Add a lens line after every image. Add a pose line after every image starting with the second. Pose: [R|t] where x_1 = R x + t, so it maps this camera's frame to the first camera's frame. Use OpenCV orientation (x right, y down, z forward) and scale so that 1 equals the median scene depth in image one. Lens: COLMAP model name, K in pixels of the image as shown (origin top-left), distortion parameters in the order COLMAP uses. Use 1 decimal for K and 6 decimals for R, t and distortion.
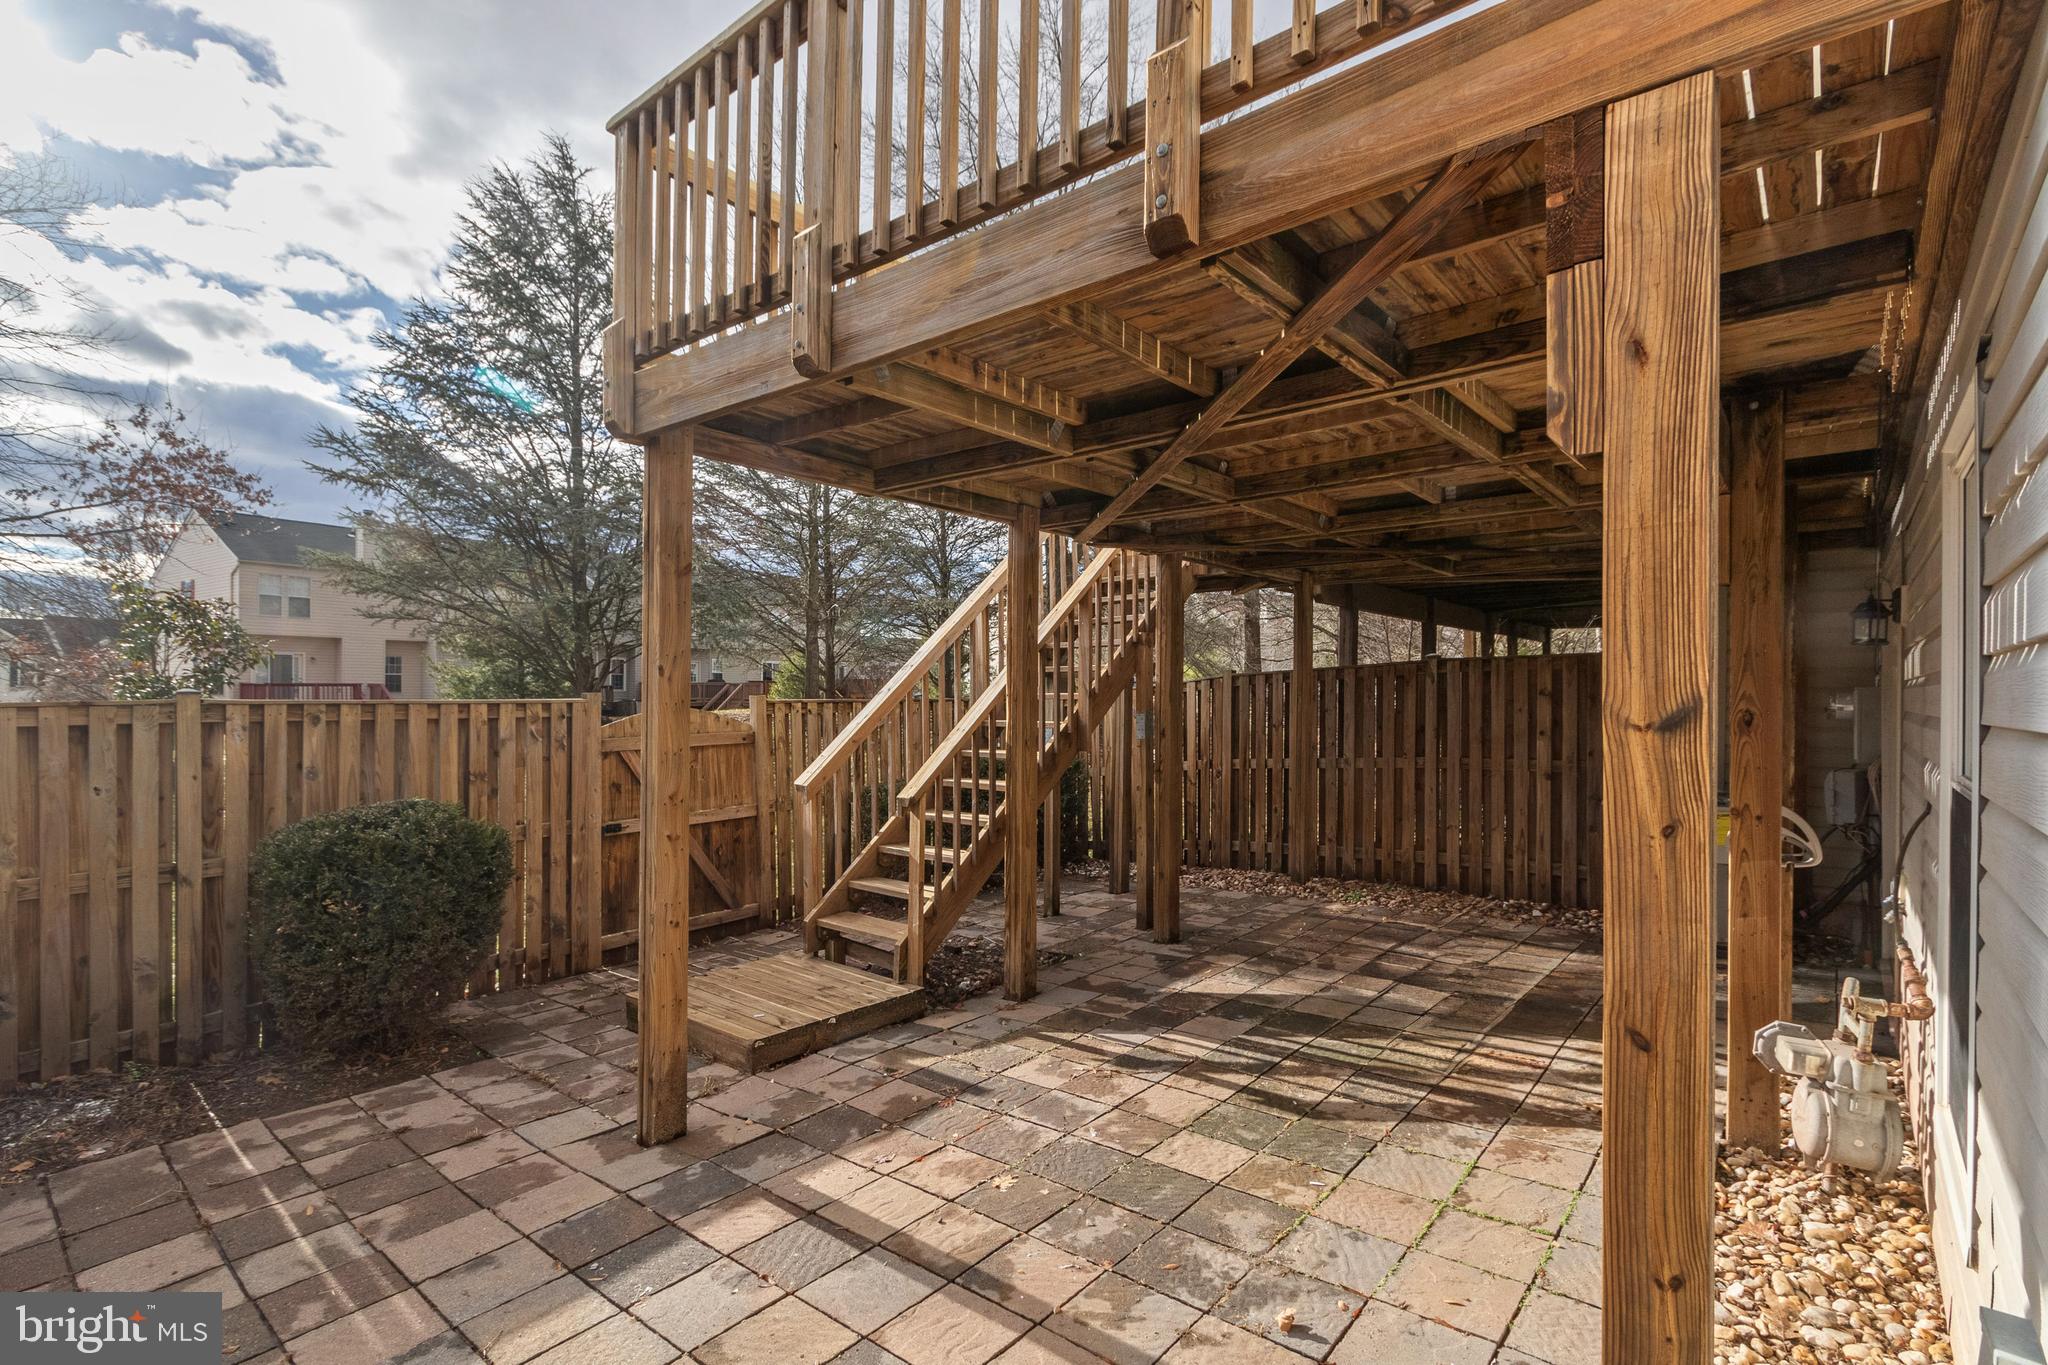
lens RADIAL K [[951.4, 0, 1028.8], [0, 951.4, 694.5], [0, 0, 1]] dist [0.008641, -0.000956]
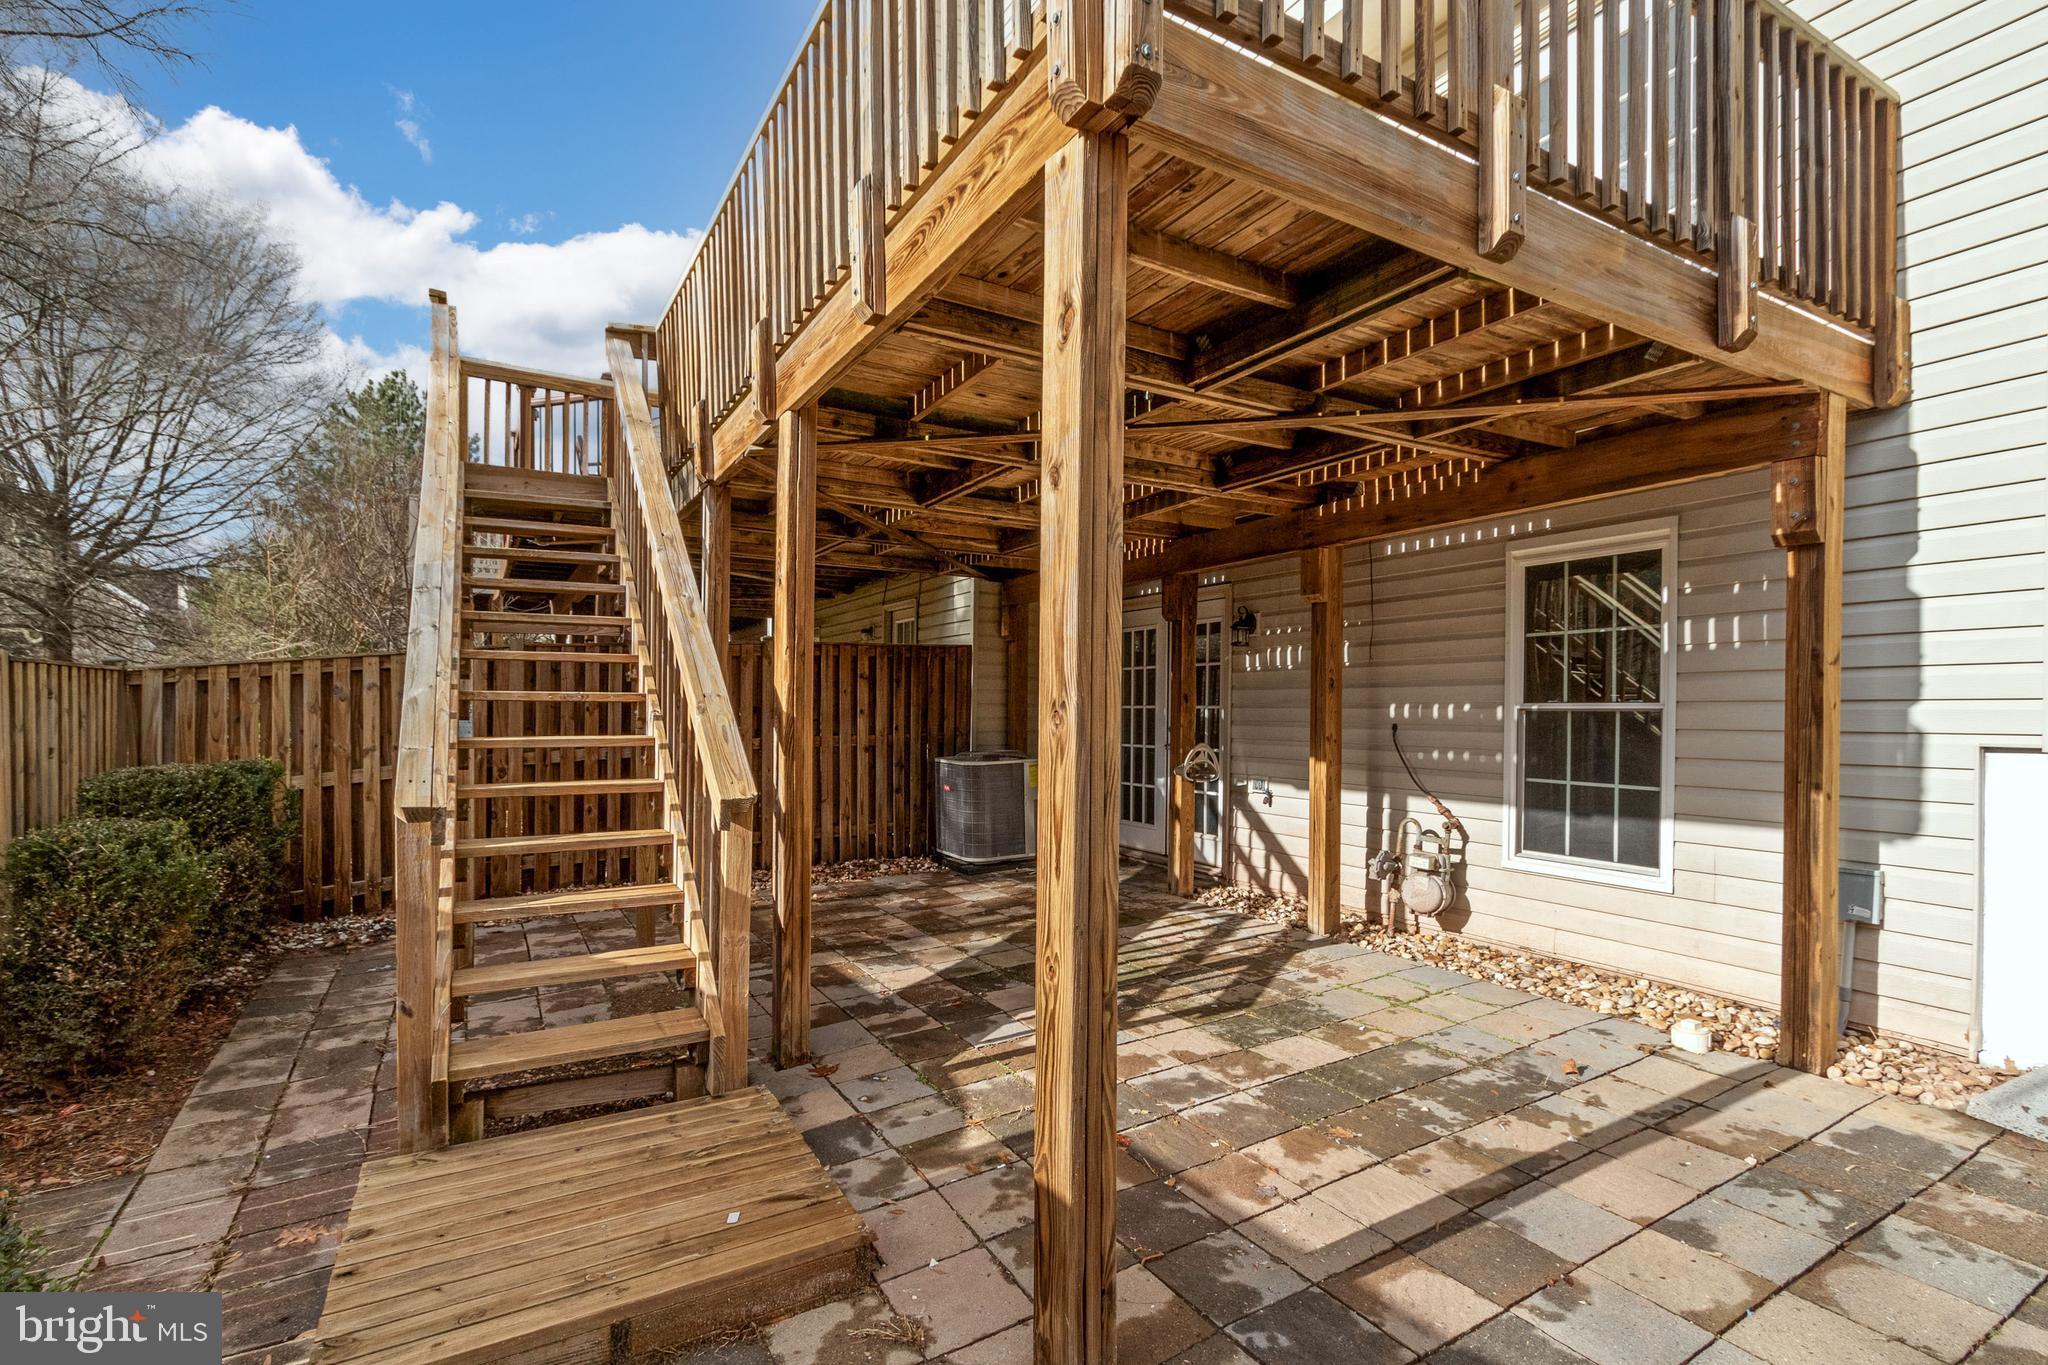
lens RADIAL K [[951.4, 0, 1028.3], [0, 951.4, 702.8], [0, 0, 1]] dist [0.008641, -0.000956]
pose [[0.338350, 0.007273, 0.940992, -0.863601], [-0.006686, 0.999963, -0.005325, 0.064495], [-0.940997, -0.004489, 0.338386, 0.795777]]
